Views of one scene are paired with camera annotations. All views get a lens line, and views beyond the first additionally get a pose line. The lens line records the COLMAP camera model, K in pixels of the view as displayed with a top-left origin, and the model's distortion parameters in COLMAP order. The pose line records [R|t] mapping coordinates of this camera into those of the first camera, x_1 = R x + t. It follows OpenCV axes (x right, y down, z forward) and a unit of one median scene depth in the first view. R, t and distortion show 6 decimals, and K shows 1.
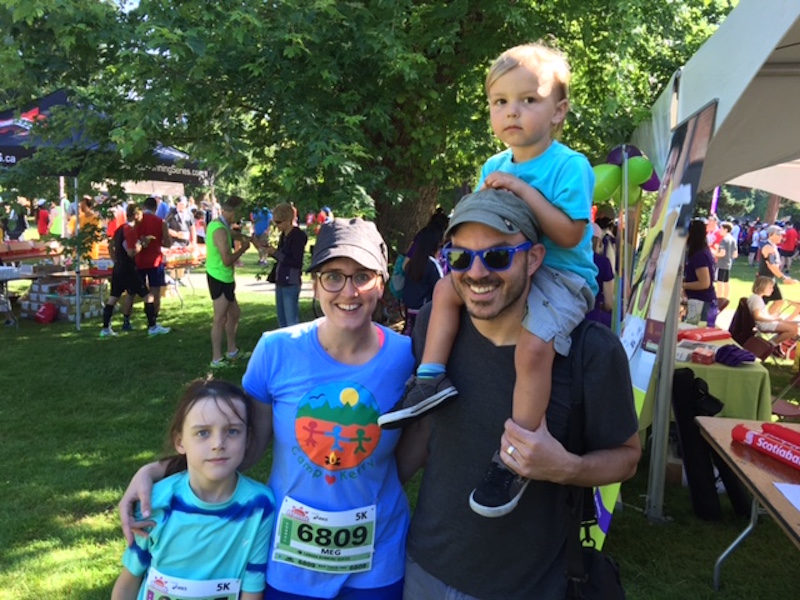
lens RADIAL K [[673.6, 0, 395.8], [0, 673.6, 293.6], [0, 0, 1]] dist [0.060430, -0.106340]
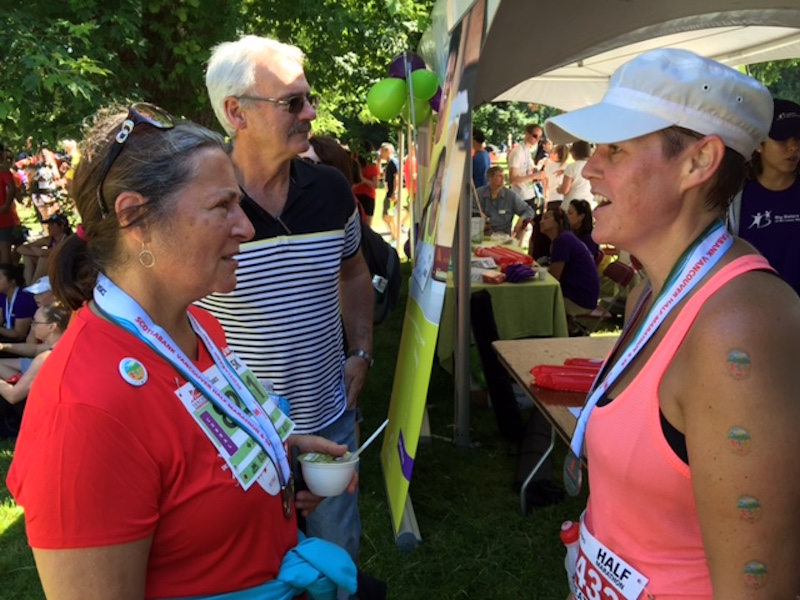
lens RADIAL K [[673.6, 0, 395.8], [0, 673.6, 293.6], [0, 0, 1]] dist [0.060430, -0.106340]
pose [[0.961815, -0.109420, 0.250878, 0.076858], [0.084042, 0.990398, 0.109763, -0.001719], [-0.260479, -0.084488, 0.961776, 0.122982]]
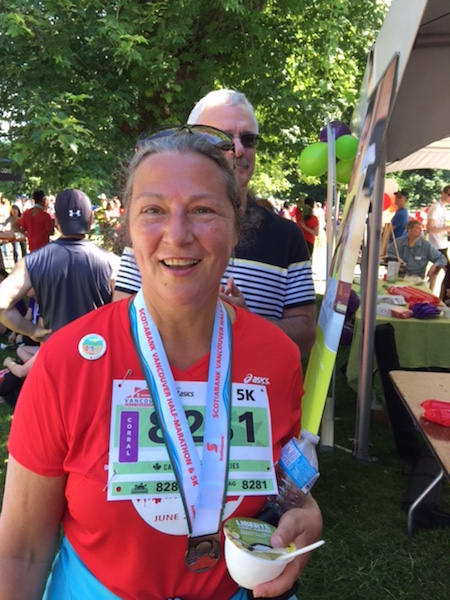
lens RADIAL K [[505.2, 0, 224.8], [0, 505.2, 290.5], [0, 0, 1]] dist [0.060430, -0.106340]
pose [[0.998528, -0.032755, 0.043223, 0.147409], [0.030596, 0.998295, 0.049699, 0.007916], [-0.044778, -0.048304, 0.997828, 0.217262]]
